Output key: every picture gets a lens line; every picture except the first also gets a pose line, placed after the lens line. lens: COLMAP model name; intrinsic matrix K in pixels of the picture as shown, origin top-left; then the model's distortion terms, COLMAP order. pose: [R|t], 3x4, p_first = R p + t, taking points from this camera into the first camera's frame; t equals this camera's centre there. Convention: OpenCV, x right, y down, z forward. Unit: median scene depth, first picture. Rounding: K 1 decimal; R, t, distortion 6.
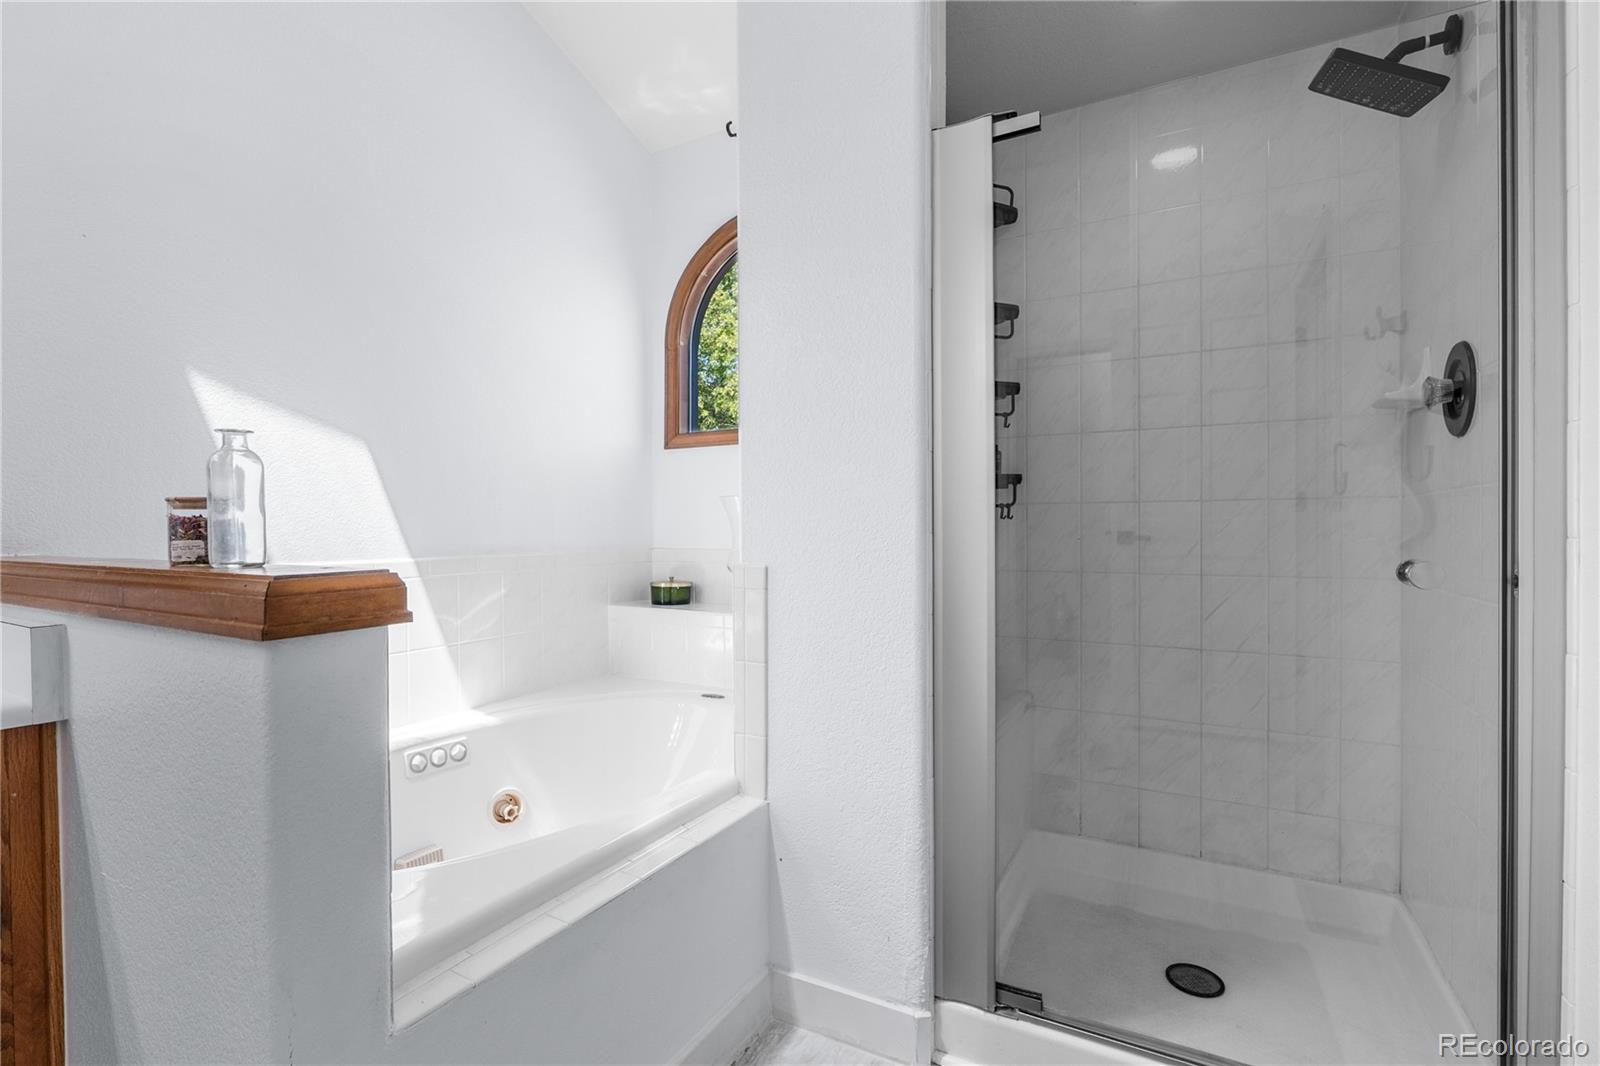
lens RADIAL K [[735.4, 0, 829.5], [0, 735.4, 531.7], [0, 0, 1]] dist [-0.014446, 0.000718]
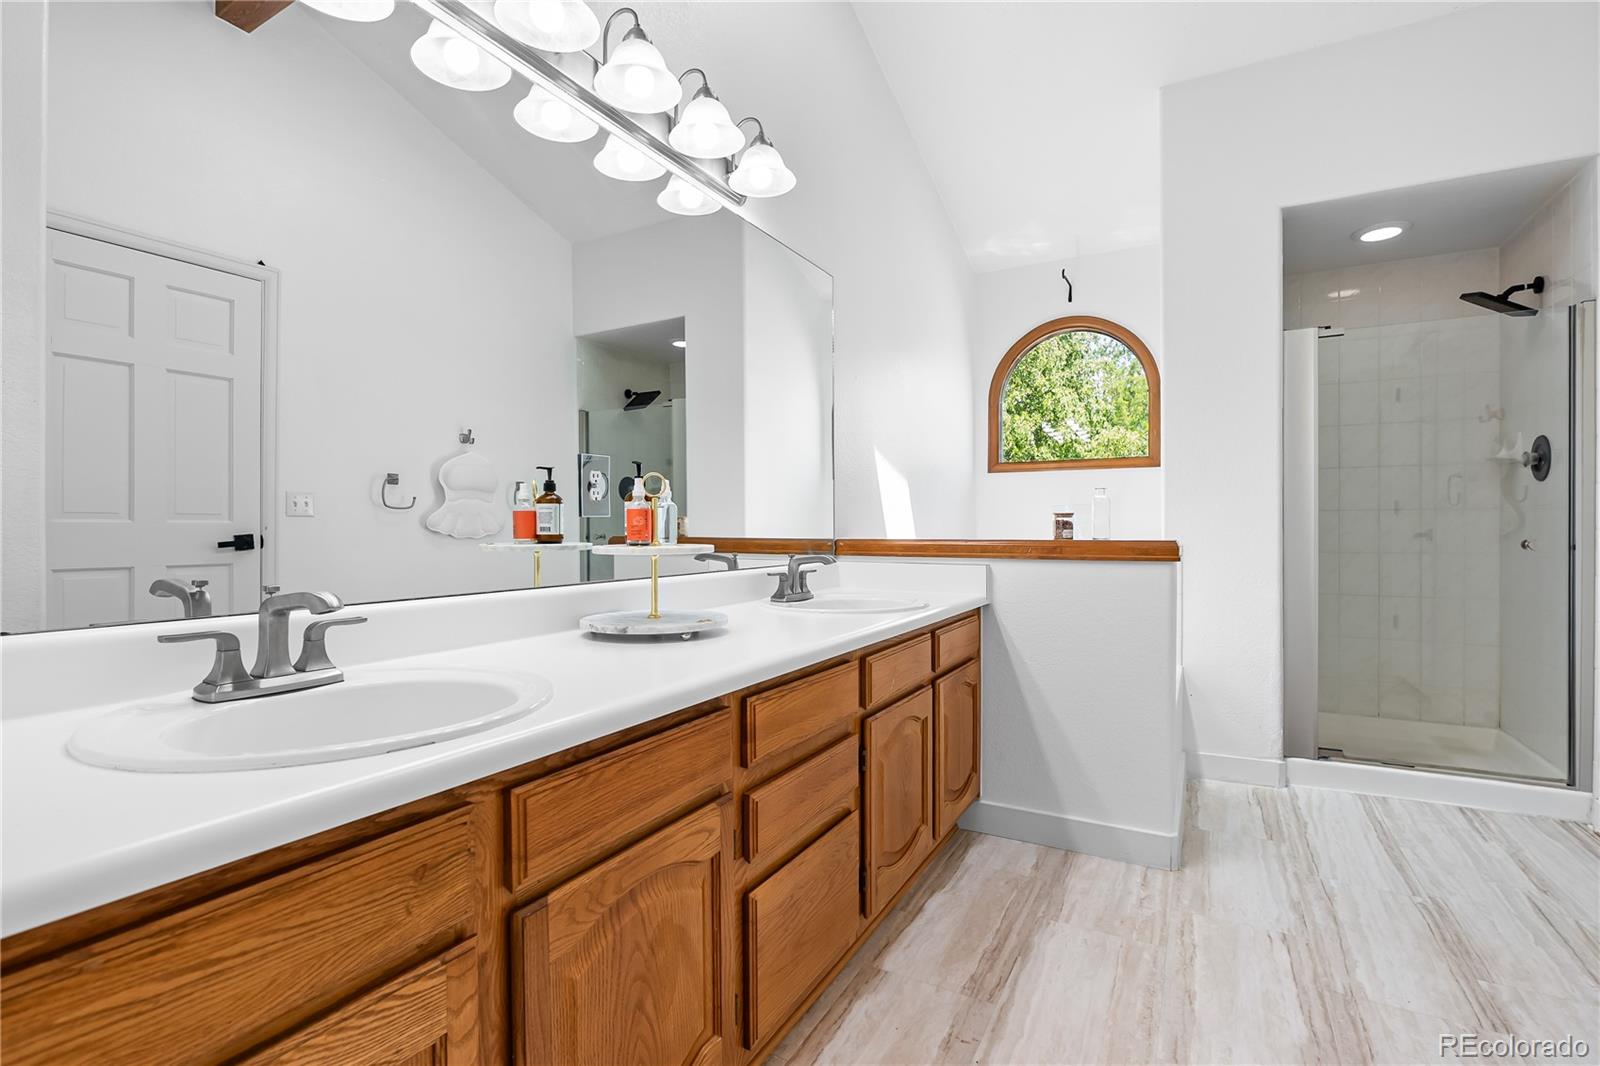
lens RADIAL K [[735.4, 0, 830.4], [0, 735.4, 528.9], [0, 0, 1]] dist [-0.014446, 0.000718]
pose [[0.999992, 0.000627, -0.003961, -1.122756], [-0.000632, 0.999999, -0.001181, 0.008298], [0.003960, 0.001183, 0.999991, -1.048840]]
